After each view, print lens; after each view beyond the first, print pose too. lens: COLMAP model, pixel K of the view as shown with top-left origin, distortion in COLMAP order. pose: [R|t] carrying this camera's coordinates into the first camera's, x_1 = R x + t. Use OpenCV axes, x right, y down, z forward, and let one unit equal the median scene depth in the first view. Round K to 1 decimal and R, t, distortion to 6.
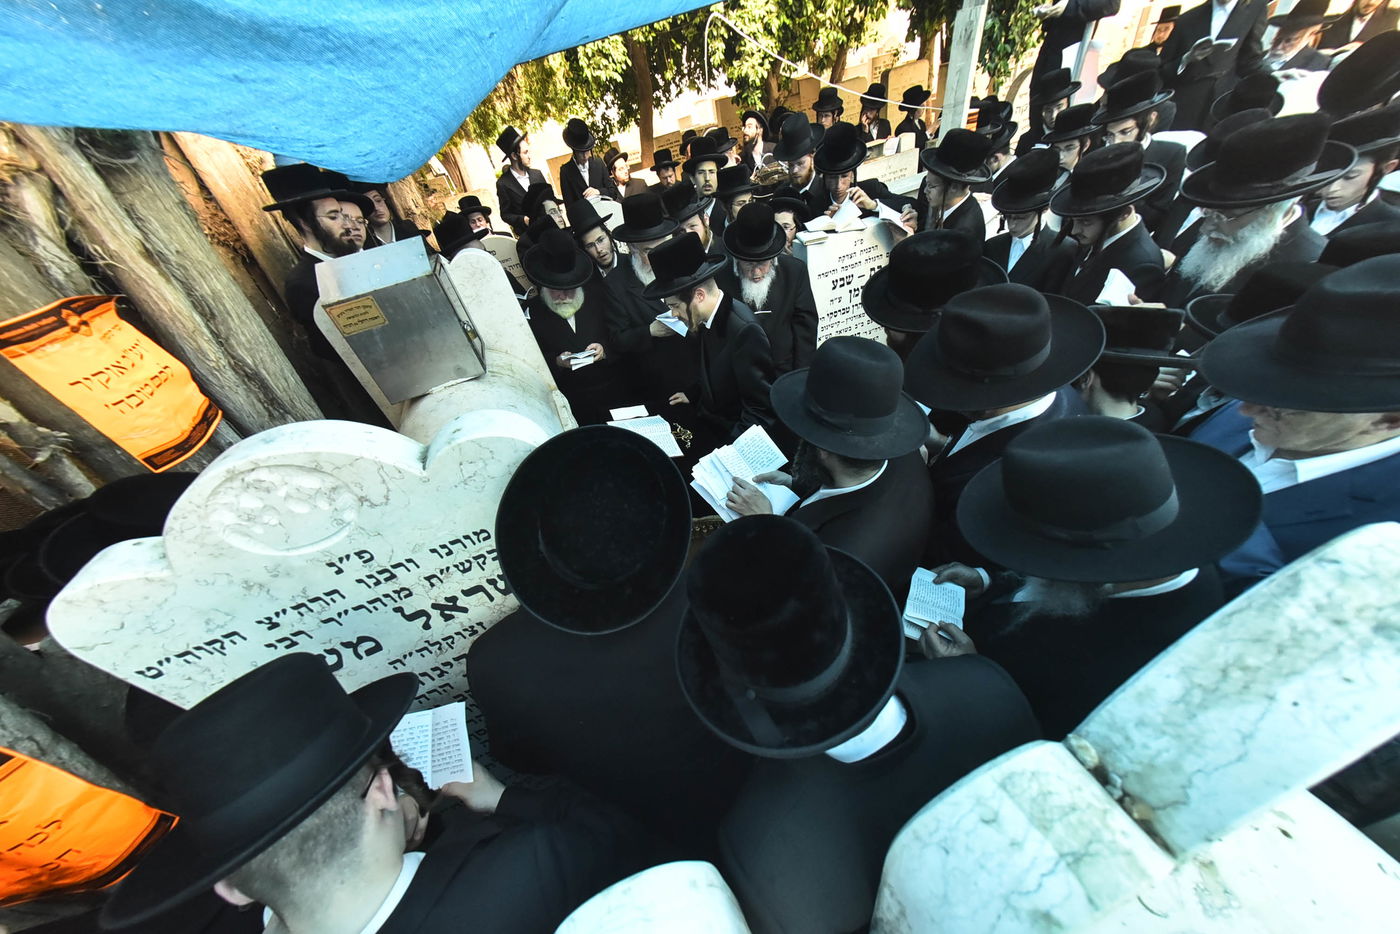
lens RADIAL K [[472.9, 0, 696.9], [0, 472.9, 485.3], [0, 0, 1]] dist [-0.002058, 0.000354]
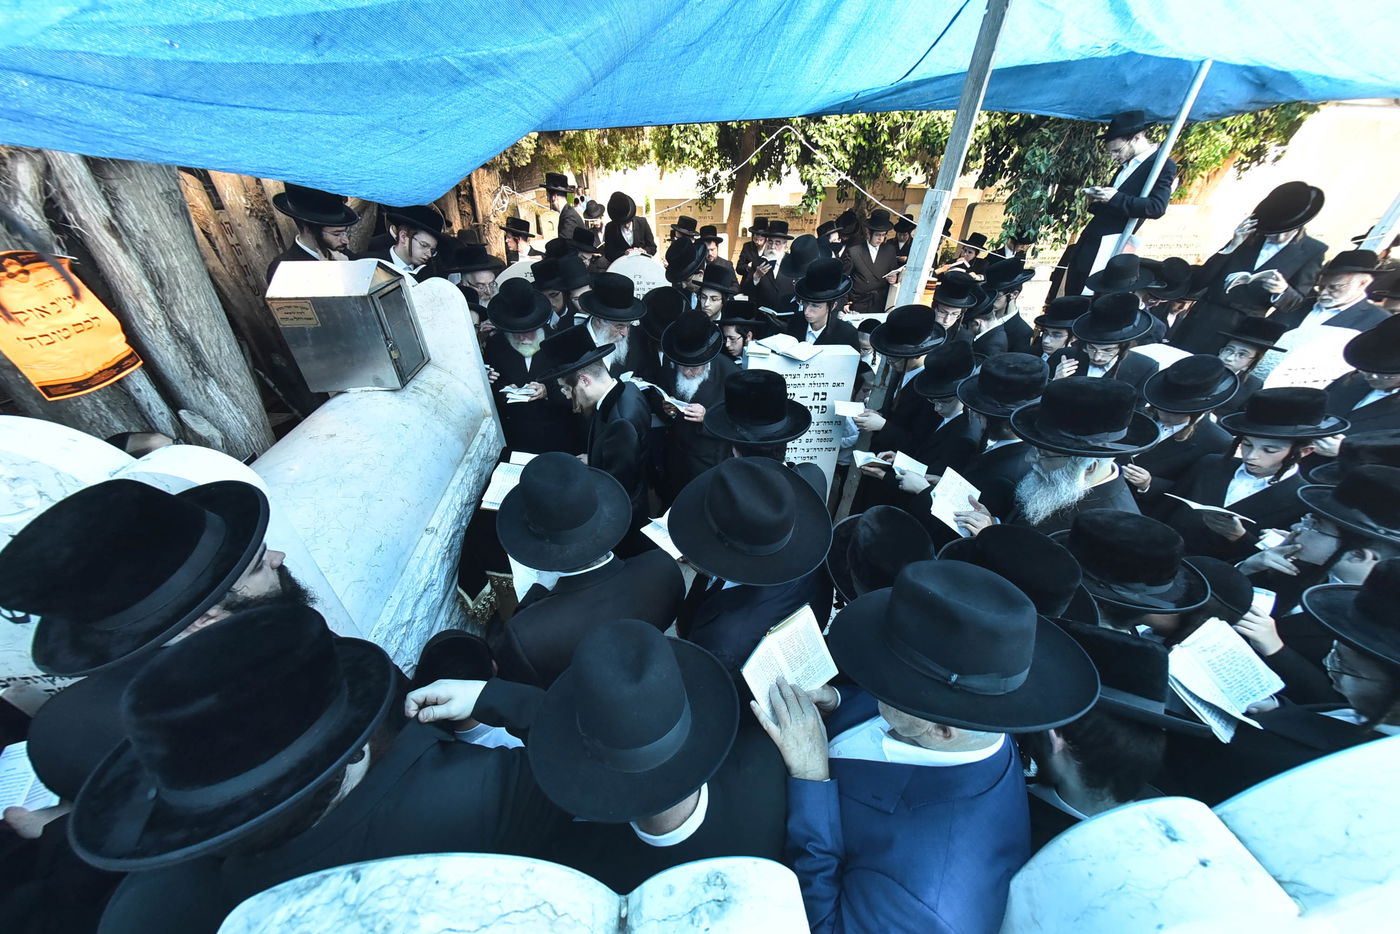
lens RADIAL K [[472.9, 0, 693.2], [0, 472.9, 478.2], [0, 0, 1]] dist [-0.002058, 0.000354]
pose [[0.946879, 0.302784, -0.108359, 0.495103], [-0.311126, 0.947753, -0.070456, -0.232236], [0.081364, 0.100427, 0.991612, -0.006717]]
